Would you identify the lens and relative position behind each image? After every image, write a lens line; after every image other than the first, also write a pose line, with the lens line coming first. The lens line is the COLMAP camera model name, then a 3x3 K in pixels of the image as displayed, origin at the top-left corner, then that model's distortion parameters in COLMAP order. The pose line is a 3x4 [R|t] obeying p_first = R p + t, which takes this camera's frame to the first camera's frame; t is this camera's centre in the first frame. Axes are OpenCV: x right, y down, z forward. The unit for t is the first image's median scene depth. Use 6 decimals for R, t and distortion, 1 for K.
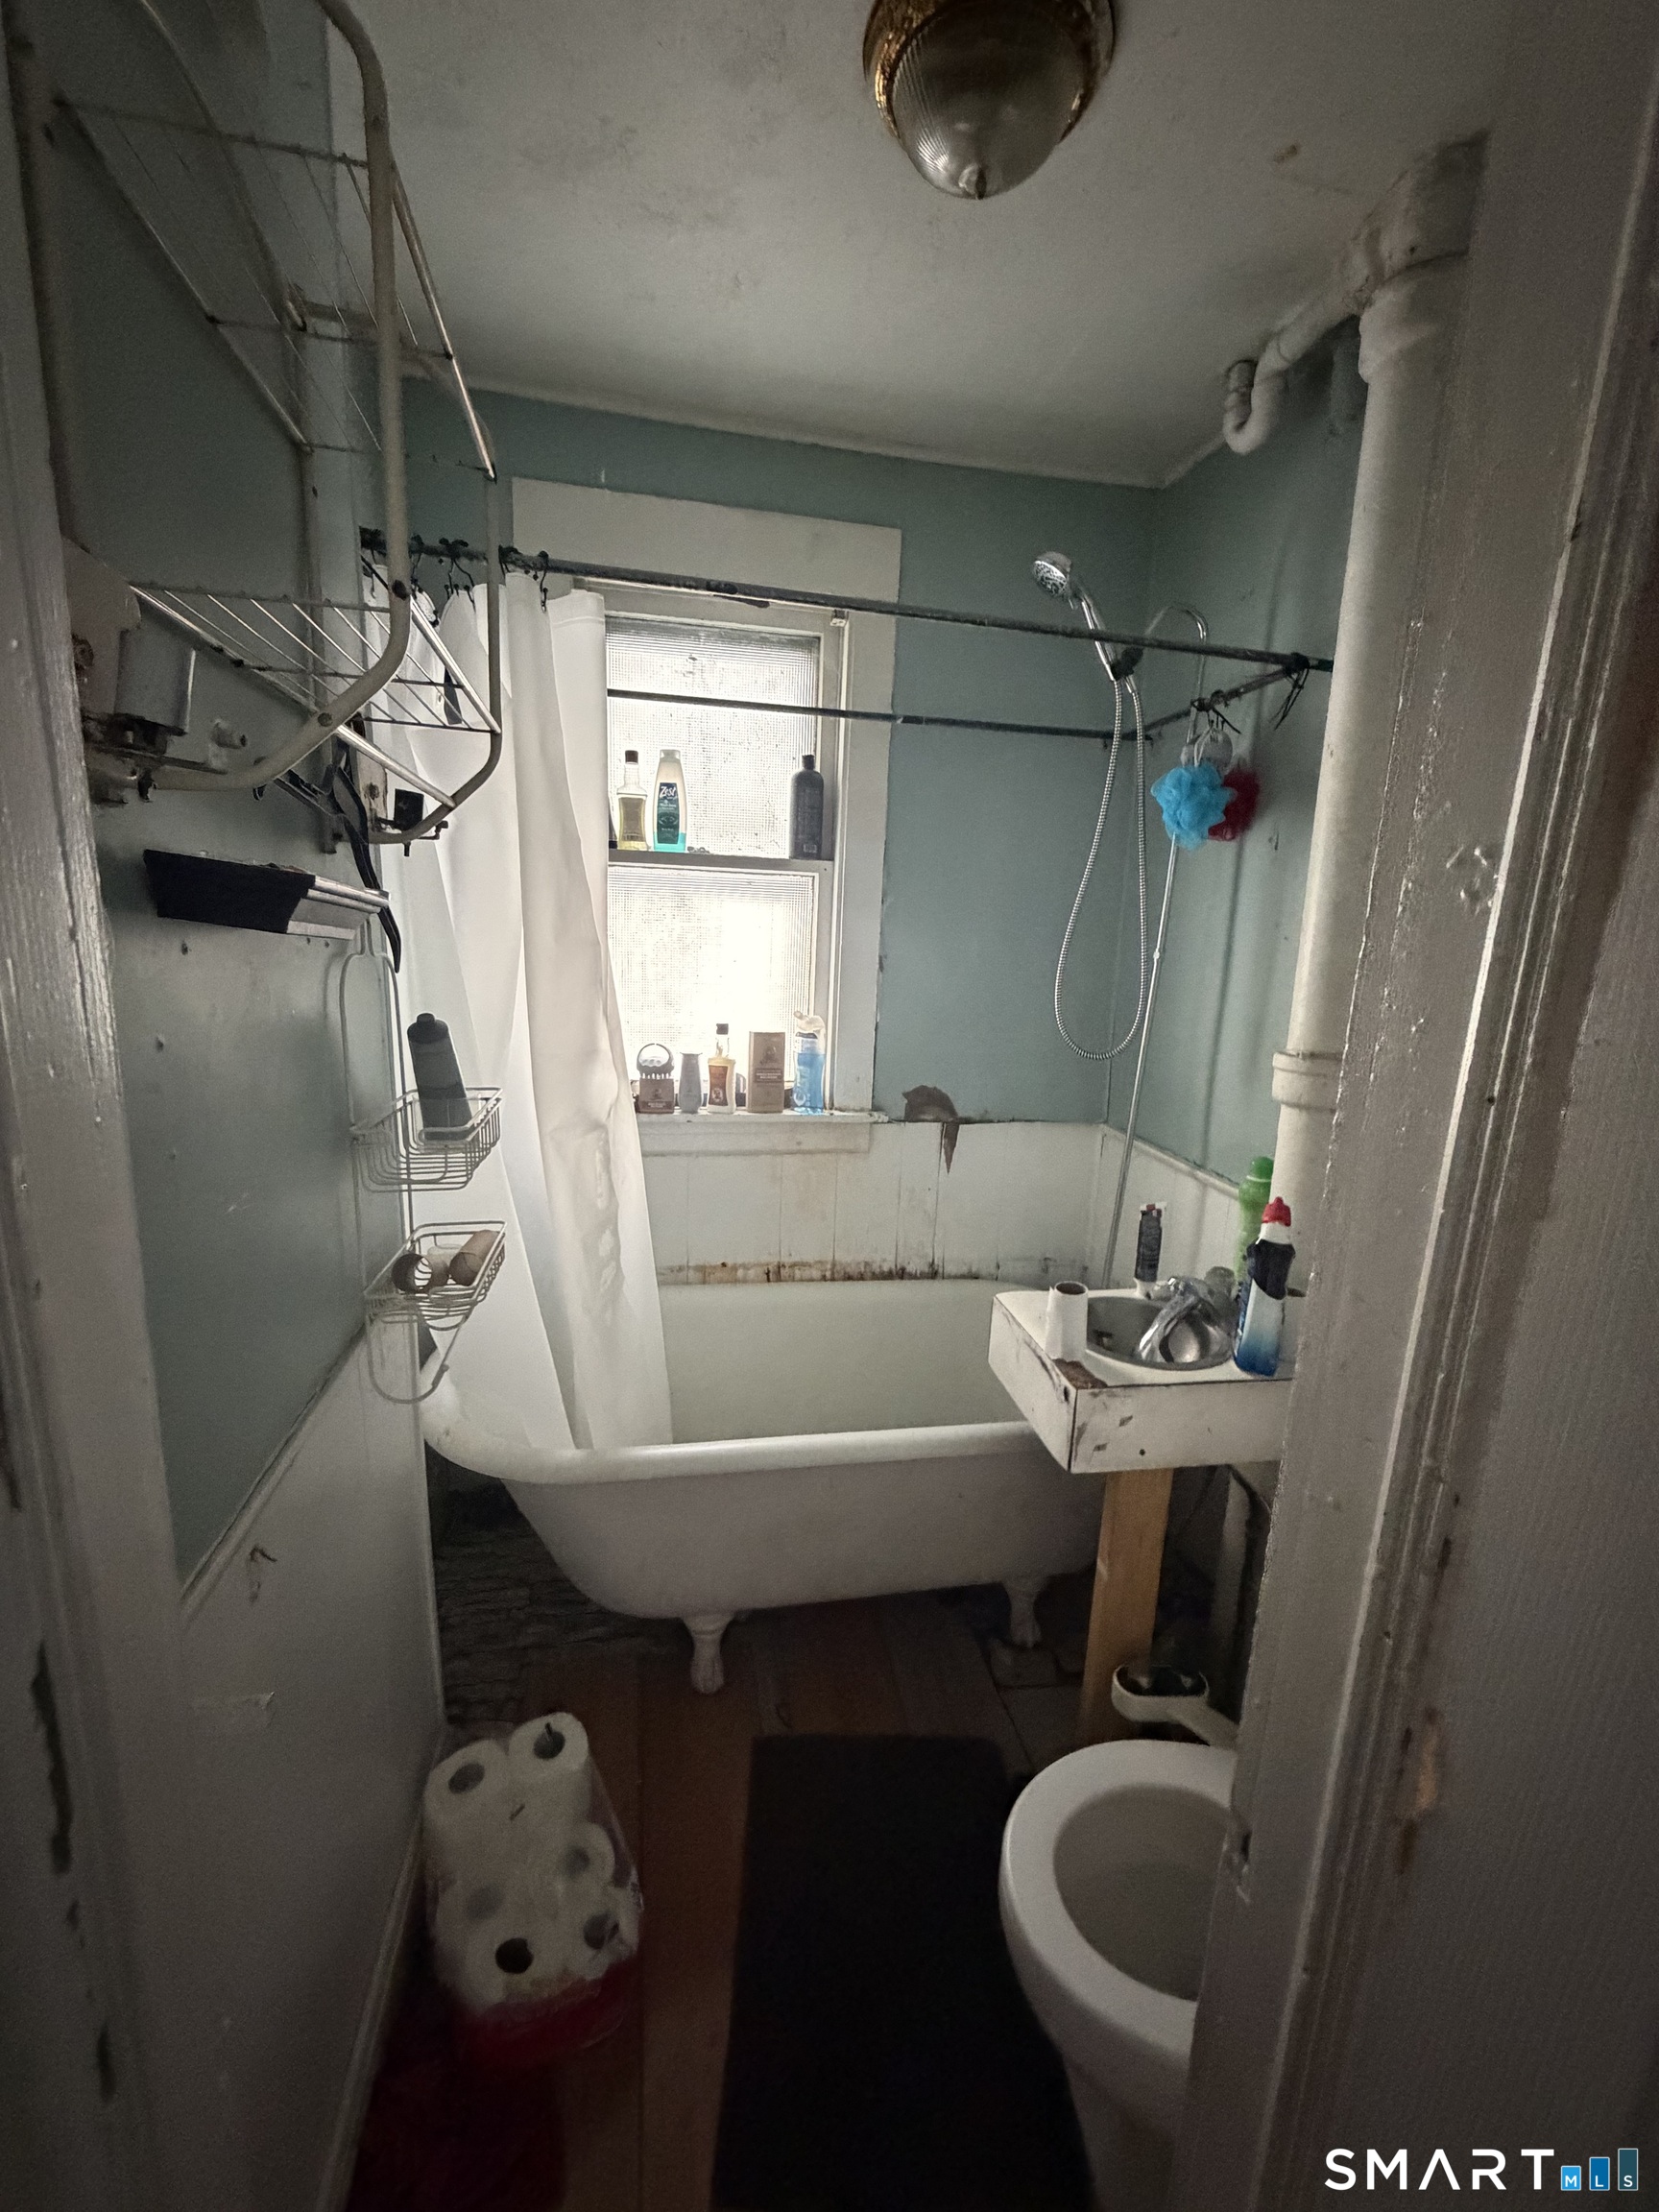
lens RADIAL K [[880.4, 0, 821.4], [0, 880.4, 1111.8], [0, 0, 1]] dist [-0.000221, 0.000038]
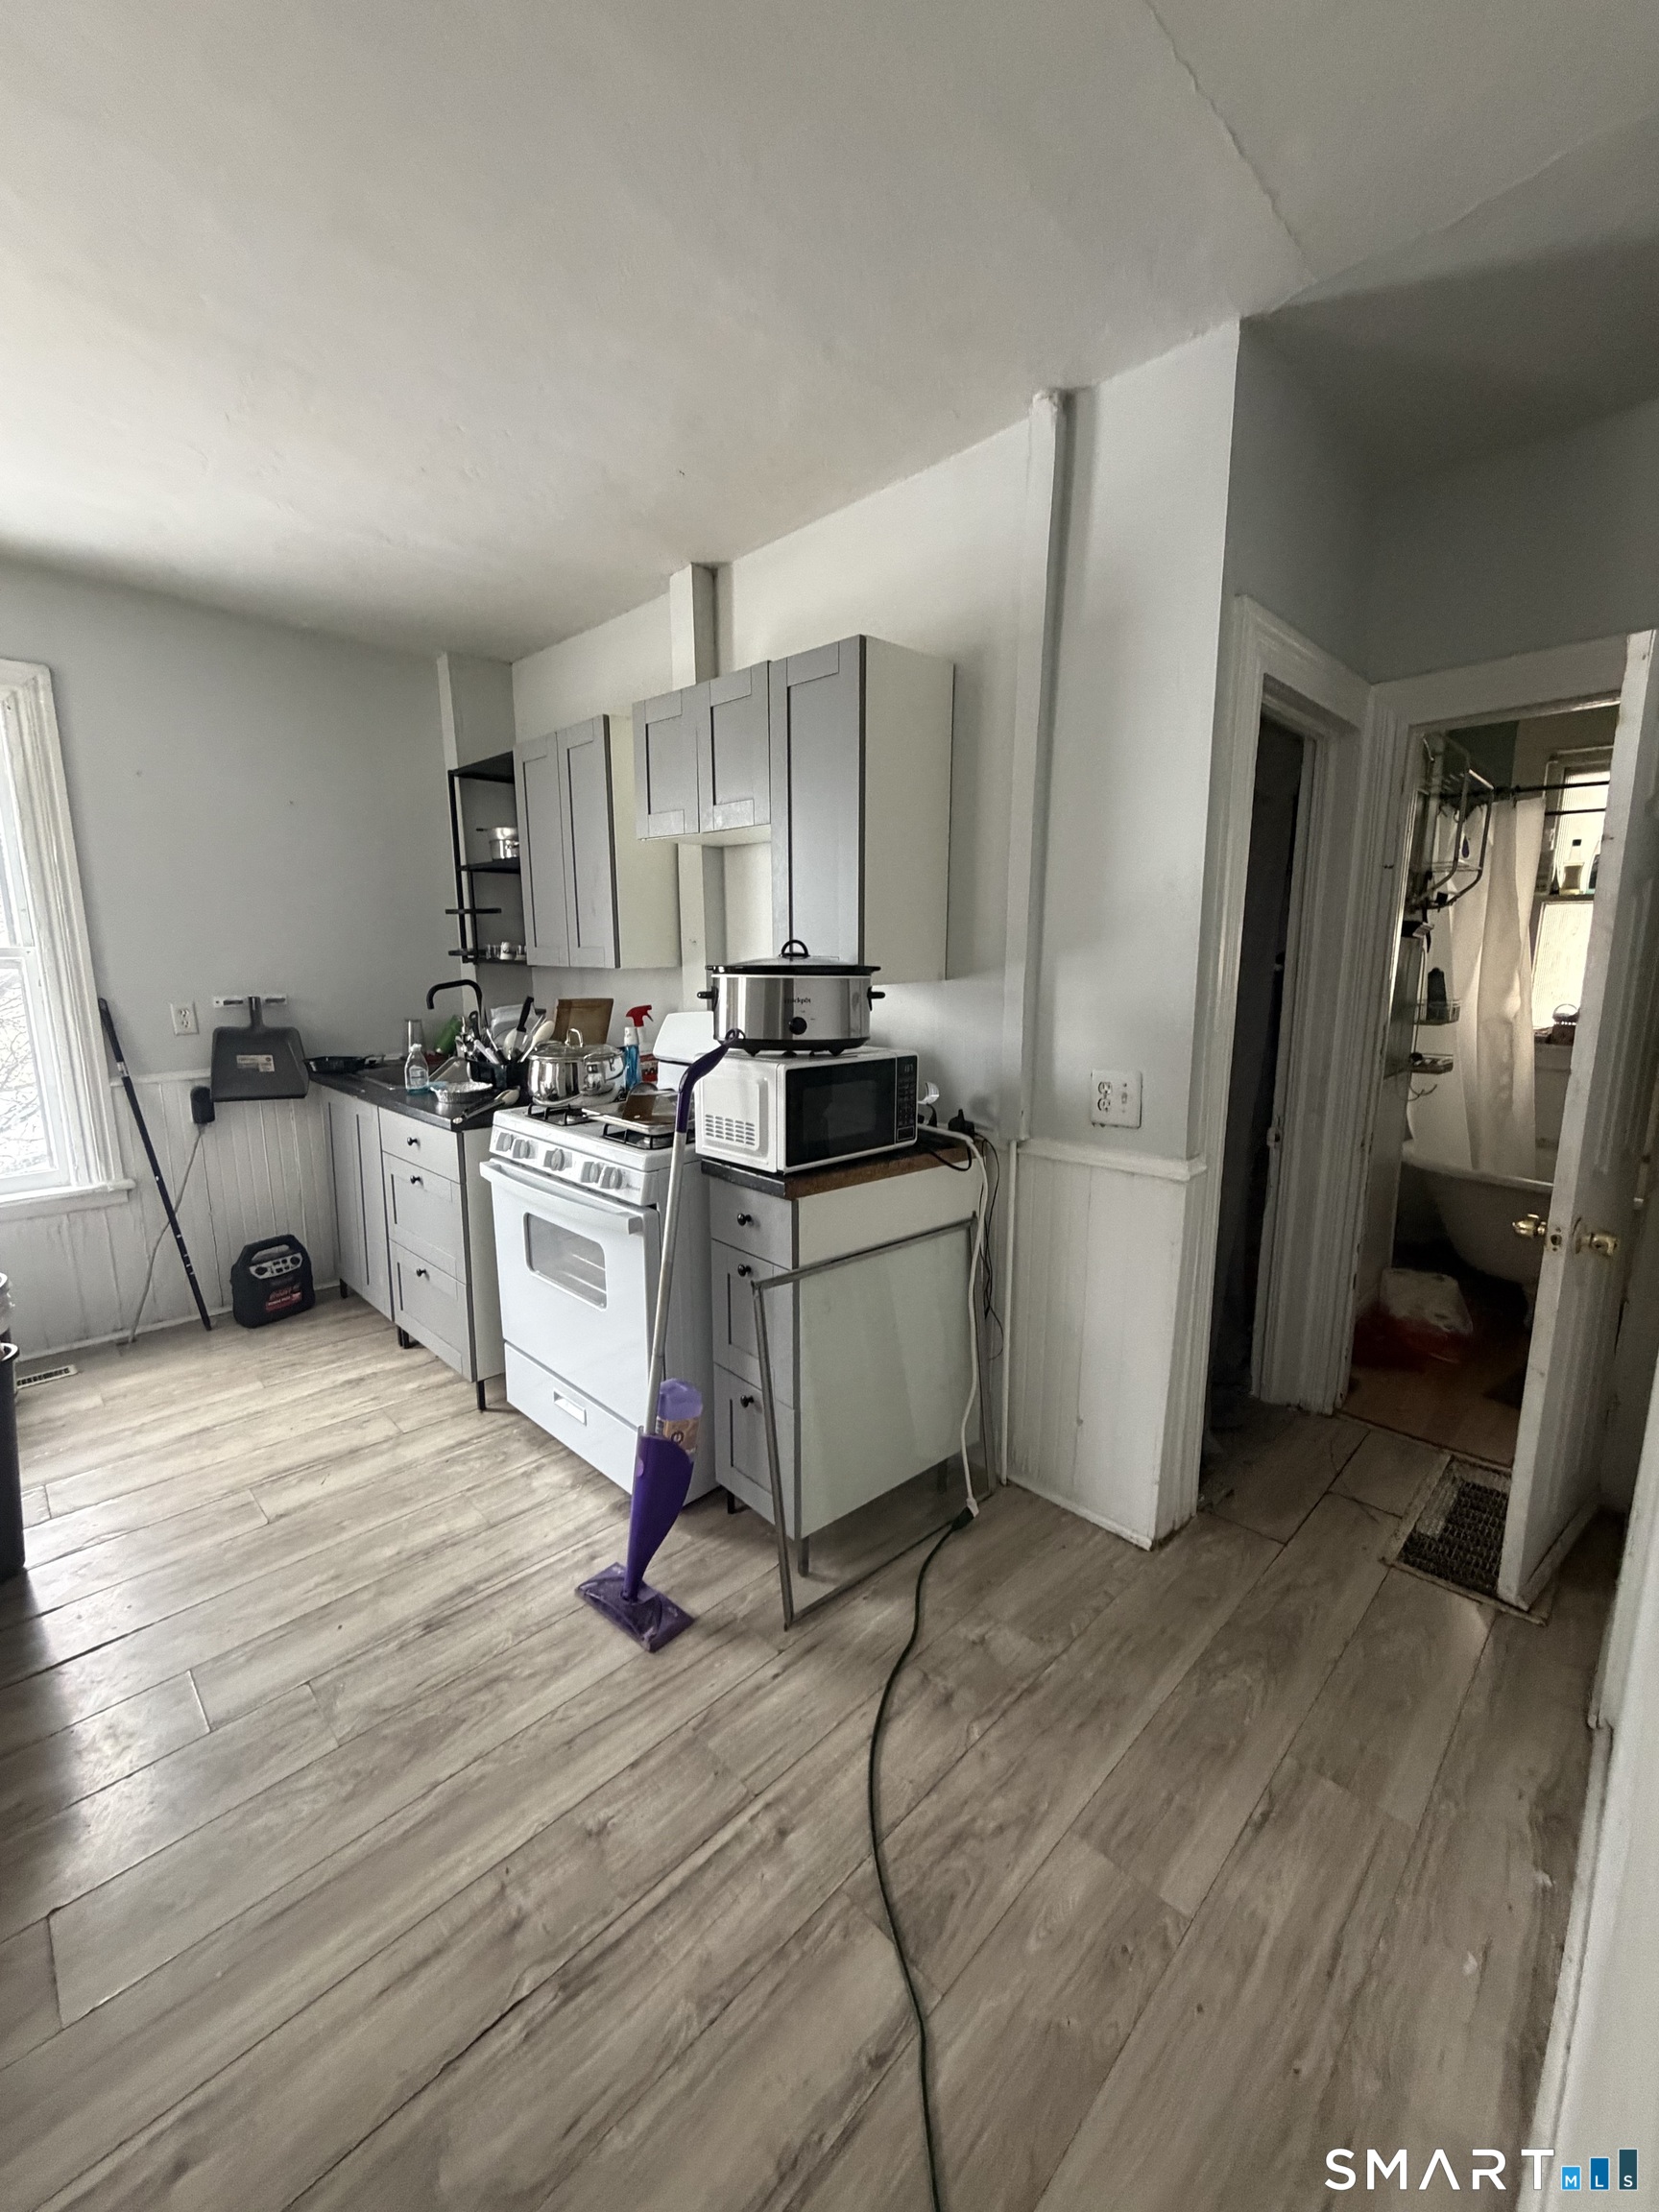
lens RADIAL K [[880.4, 0, 834.1], [0, 880.4, 1104.0], [0, 0, 1]] dist [-0.000221, 0.000038]
pose [[0.558062, 0.104194, -0.823232, 0.769139], [-0.146711, 0.988845, 0.025700, 0.483895], [0.816727, 0.106435, 0.567123, -1.945057]]
